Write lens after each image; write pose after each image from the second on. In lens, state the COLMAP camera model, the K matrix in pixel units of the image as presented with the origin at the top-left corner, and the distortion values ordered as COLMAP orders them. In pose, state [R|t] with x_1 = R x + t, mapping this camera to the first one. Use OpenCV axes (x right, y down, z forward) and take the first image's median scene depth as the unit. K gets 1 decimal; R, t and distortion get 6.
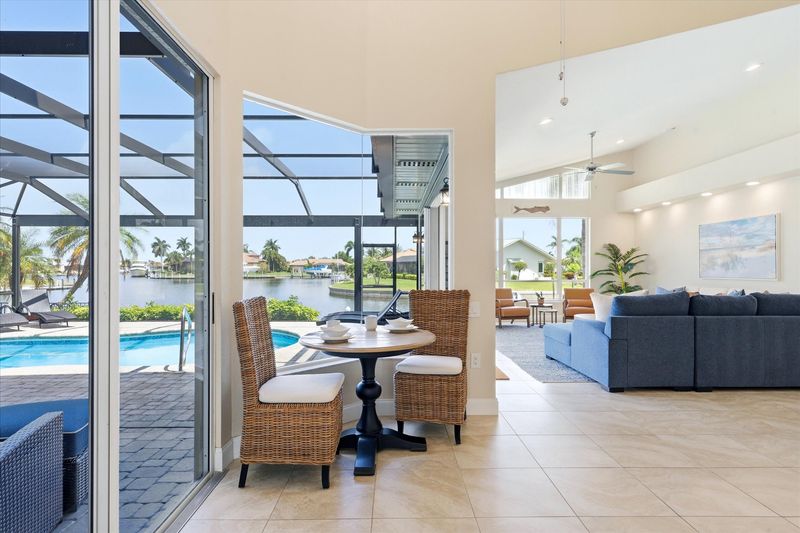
lens RADIAL K [[436.9, 0, 400.0], [0, 436.9, 266.5], [0, 0, 1]] dist [0.003715, 0.000677]
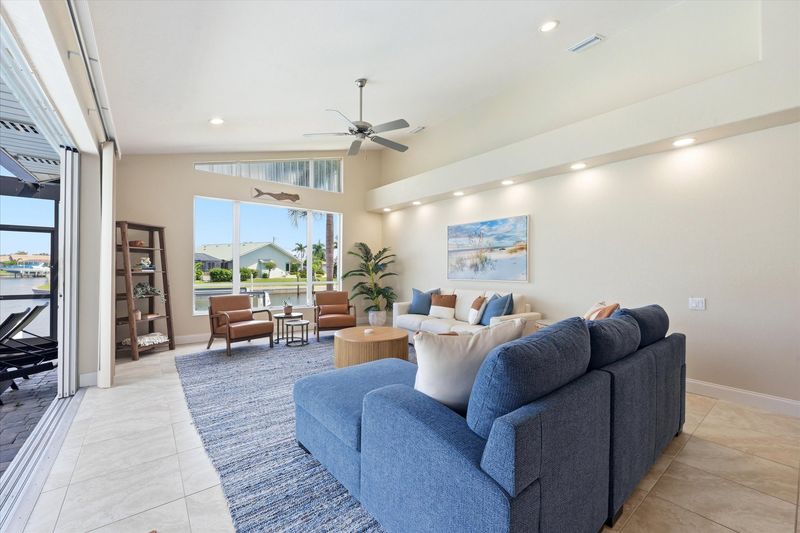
lens RADIAL K [[325.6, 0, 394.1], [0, 325.6, 270.5], [0, 0, 1]] dist [-0.001323, -0.000189]
pose [[0.809267, 0.002673, 0.587435, 0.125234], [-0.009947, 0.999909, 0.009154, 0.000924], [-0.587357, -0.013252, 0.809219, 0.393377]]
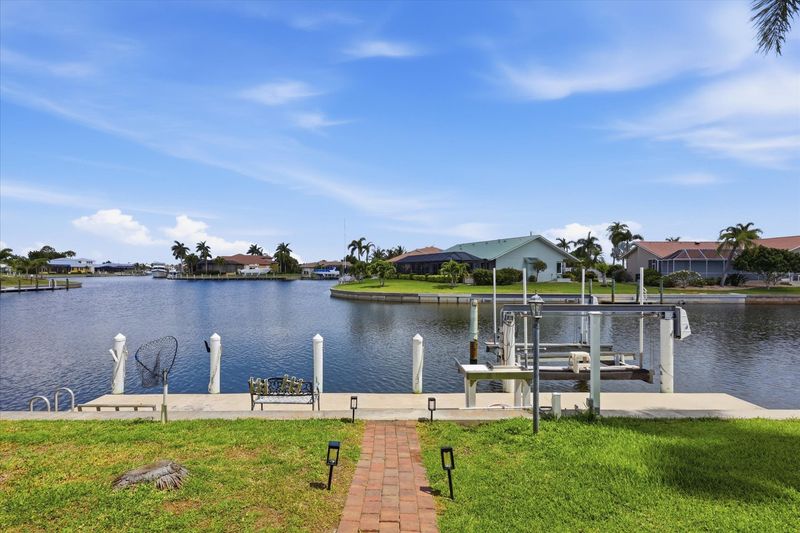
lens RADIAL K [[325.6, 0, 394.1], [0, 325.6, 270.5], [0, 0, 1]] dist [-0.001323, -0.000189]
pose [[0.999815, 0.002036, -0.019122, -0.058822], [-0.002115, 0.999989, -0.004126, 0.051807], [0.019114, 0.004166, 0.999809, 1.347000]]
